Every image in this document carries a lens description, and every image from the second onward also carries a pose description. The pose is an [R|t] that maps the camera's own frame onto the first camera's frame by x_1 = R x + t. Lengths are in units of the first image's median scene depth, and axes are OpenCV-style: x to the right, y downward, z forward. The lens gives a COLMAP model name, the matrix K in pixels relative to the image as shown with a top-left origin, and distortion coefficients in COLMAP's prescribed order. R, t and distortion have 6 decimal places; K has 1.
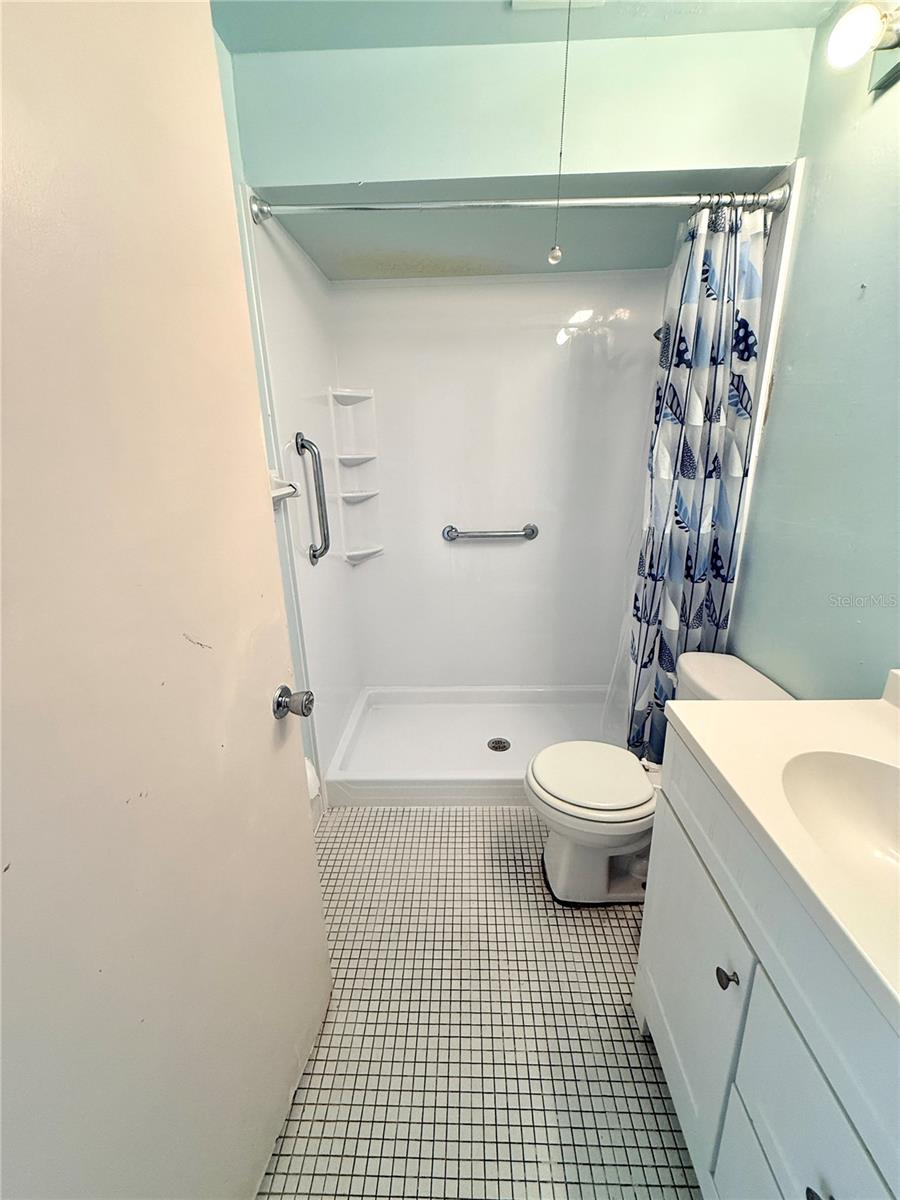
lens RADIAL K [[480.0, 0, 451.2], [0, 480.0, 596.4], [0, 0, 1]] dist [0.000946, -0.000565]
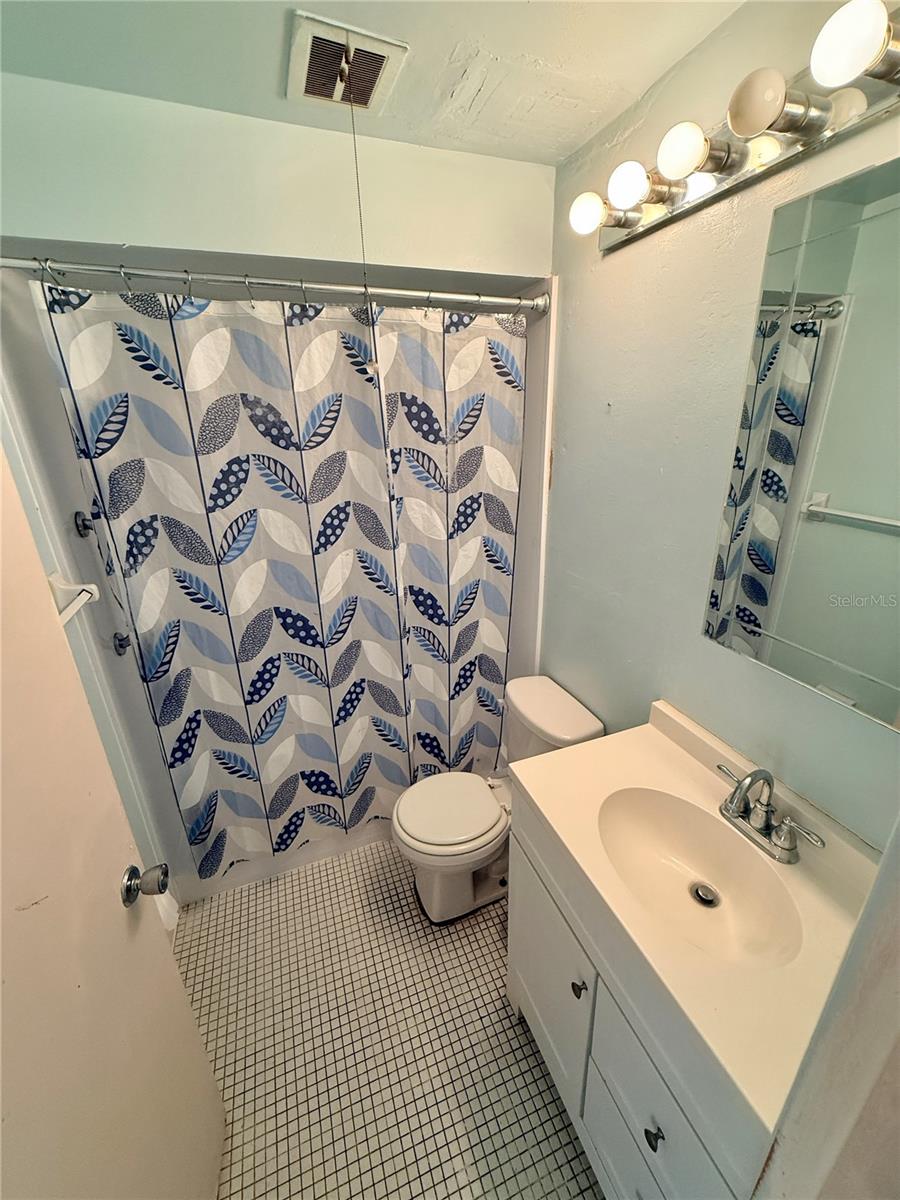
lens RADIAL K [[480.0, 0, 453.5], [0, 480.0, 596.8], [0, 0, 1]] dist [0.000946, -0.000565]
pose [[0.922977, -0.137000, 0.359646, -0.041345], [0.116444, 0.990104, 0.078325, -0.238584], [-0.366817, -0.030414, 0.929796, -0.038942]]
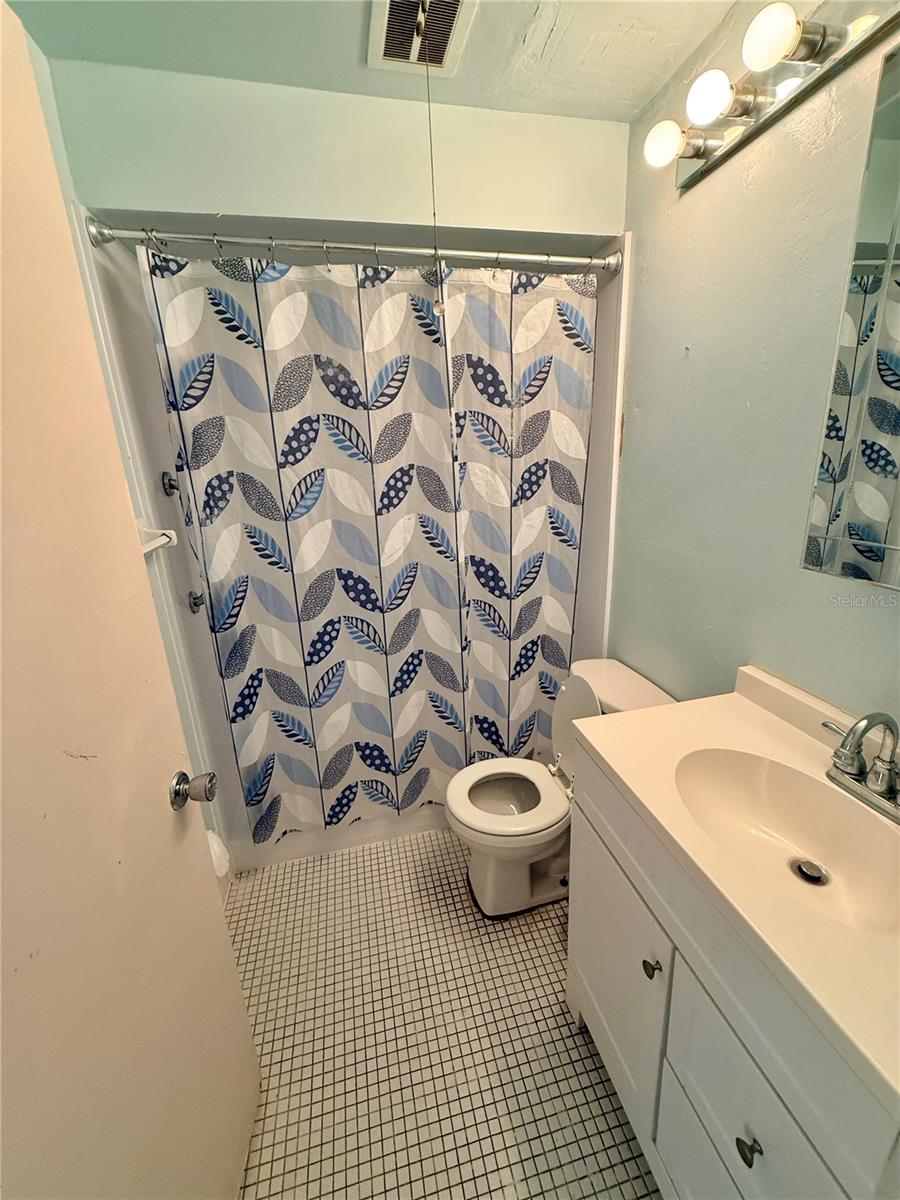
lens RADIAL K [[480.0, 0, 453.1], [0, 480.0, 597.0], [0, 0, 1]] dist [0.000946, -0.000565]
pose [[0.966500, -0.092098, 0.239573, -0.040112], [0.095464, 0.995430, -0.002458, -0.067615], [-0.238251, 0.025246, 0.970875, -0.005332]]
